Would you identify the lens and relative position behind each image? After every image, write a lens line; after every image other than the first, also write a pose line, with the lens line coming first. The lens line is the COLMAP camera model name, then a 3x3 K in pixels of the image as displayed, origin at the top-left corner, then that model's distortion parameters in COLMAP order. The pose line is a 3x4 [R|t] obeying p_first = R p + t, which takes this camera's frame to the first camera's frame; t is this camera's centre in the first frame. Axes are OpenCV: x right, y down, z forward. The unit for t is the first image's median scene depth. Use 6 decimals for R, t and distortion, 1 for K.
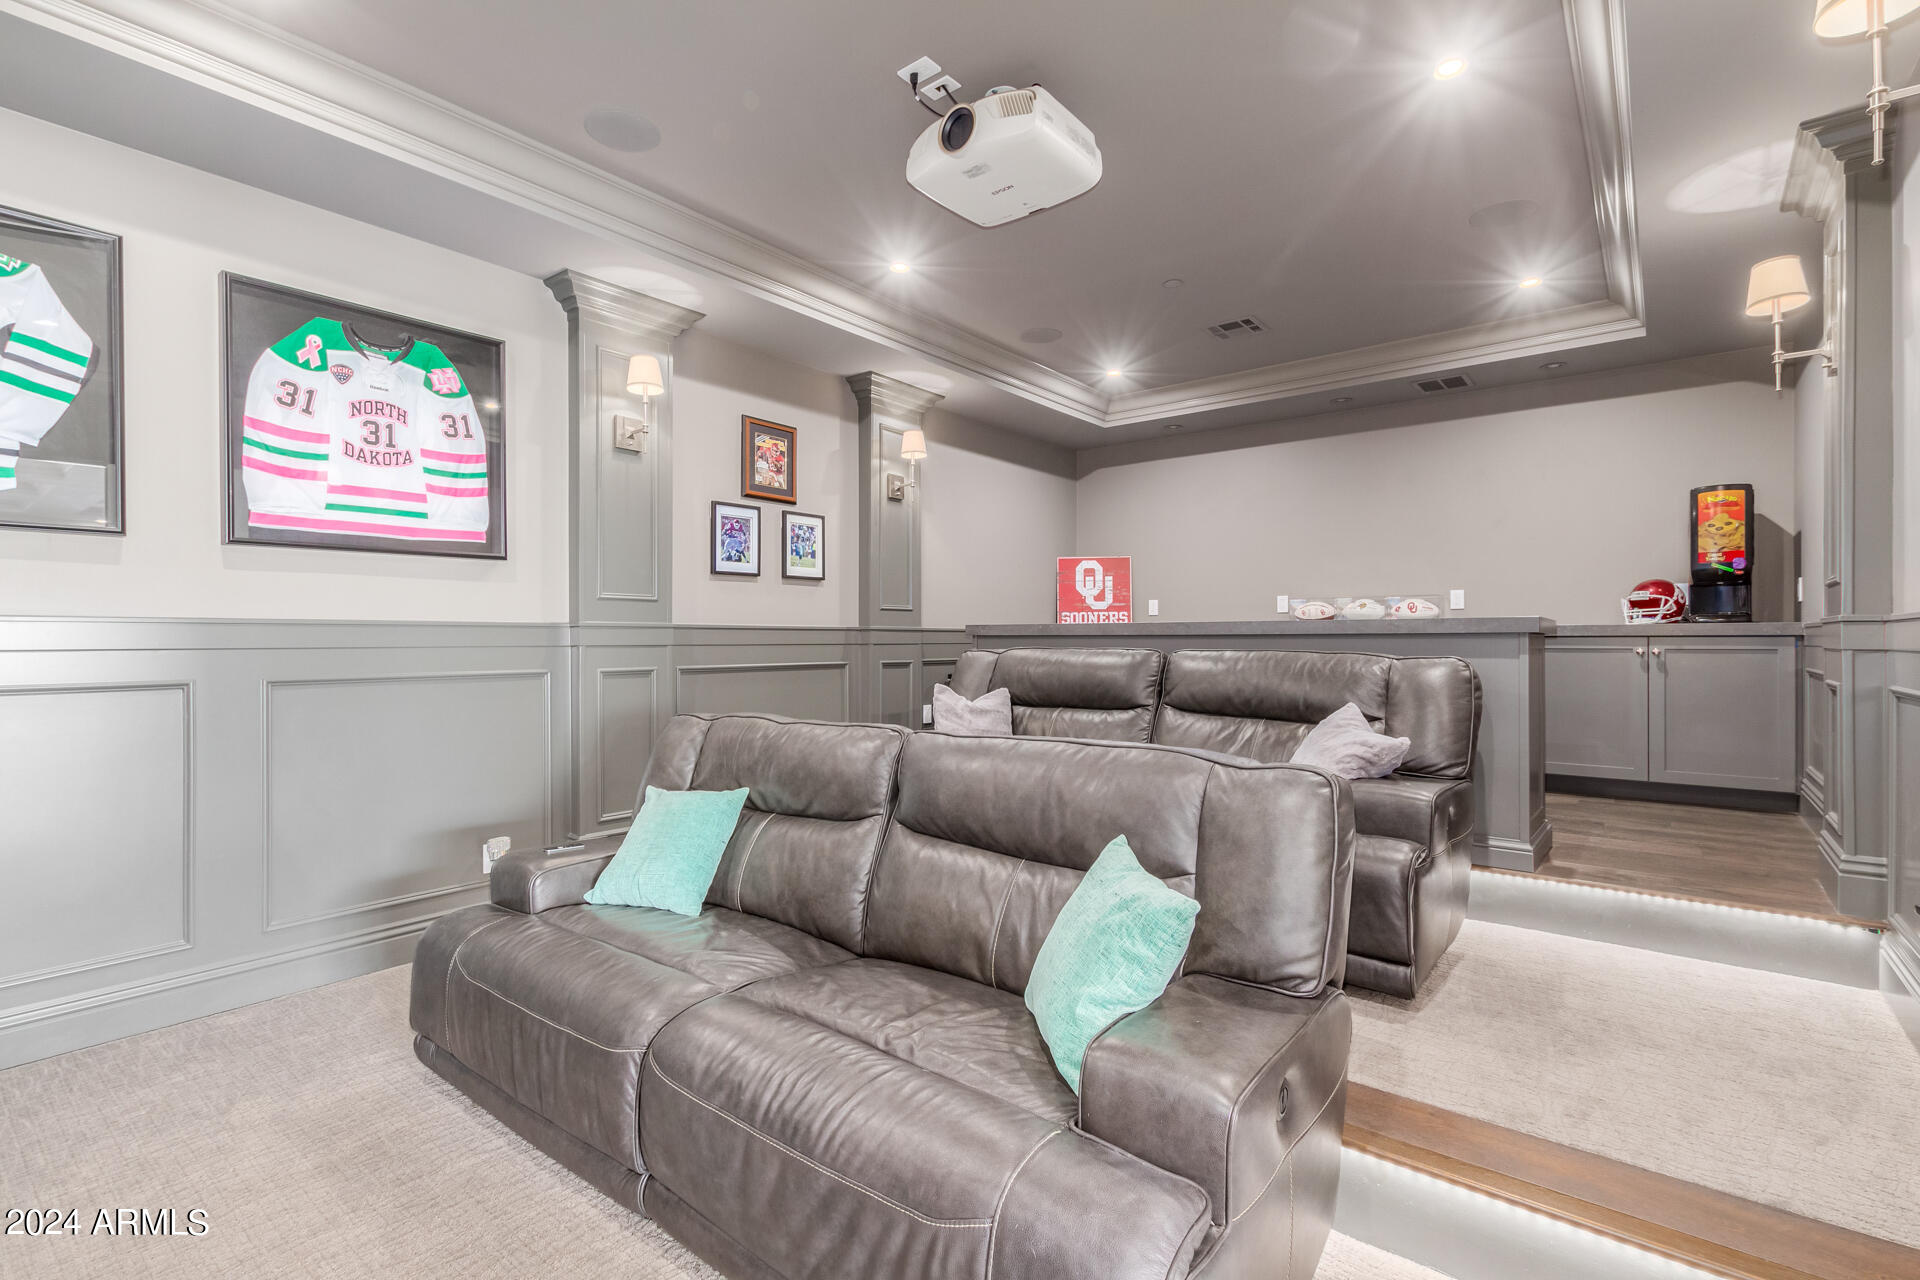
lens RADIAL K [[875.7, 0, 959.0], [0, 875.7, 641.0], [0, 0, 1]] dist [0.009401, -0.000705]
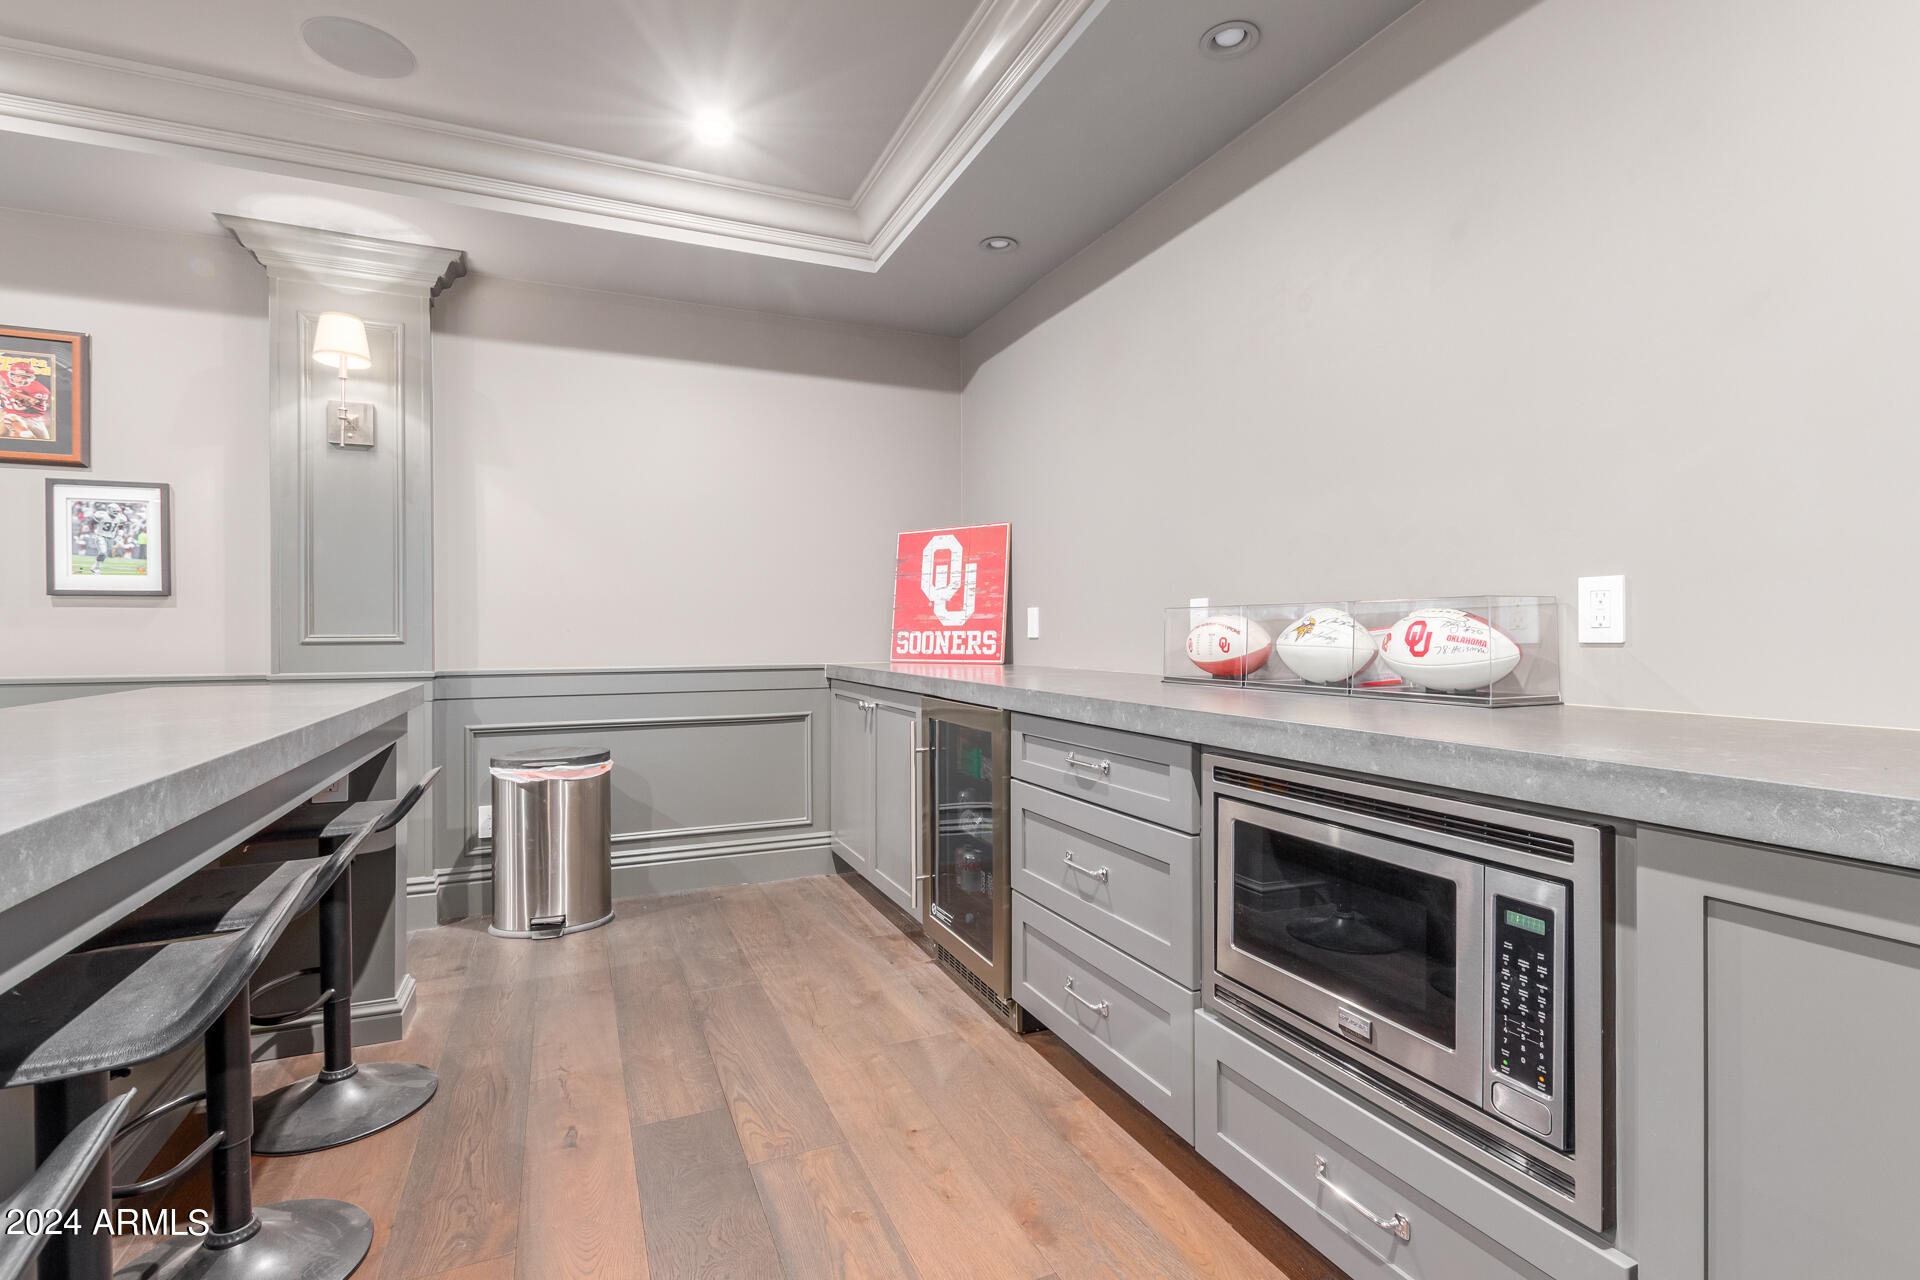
lens RADIAL K [[875.7, 0, 953.8], [0, 875.7, 635.2], [0, 0, 1]] dist [0.009401, -0.000705]
pose [[0.877249, -0.000990, -0.480035, 0.414576], [0.002036, 0.999997, 0.001658, -0.031451], [0.480031, -0.002432, 0.877248, 0.534320]]
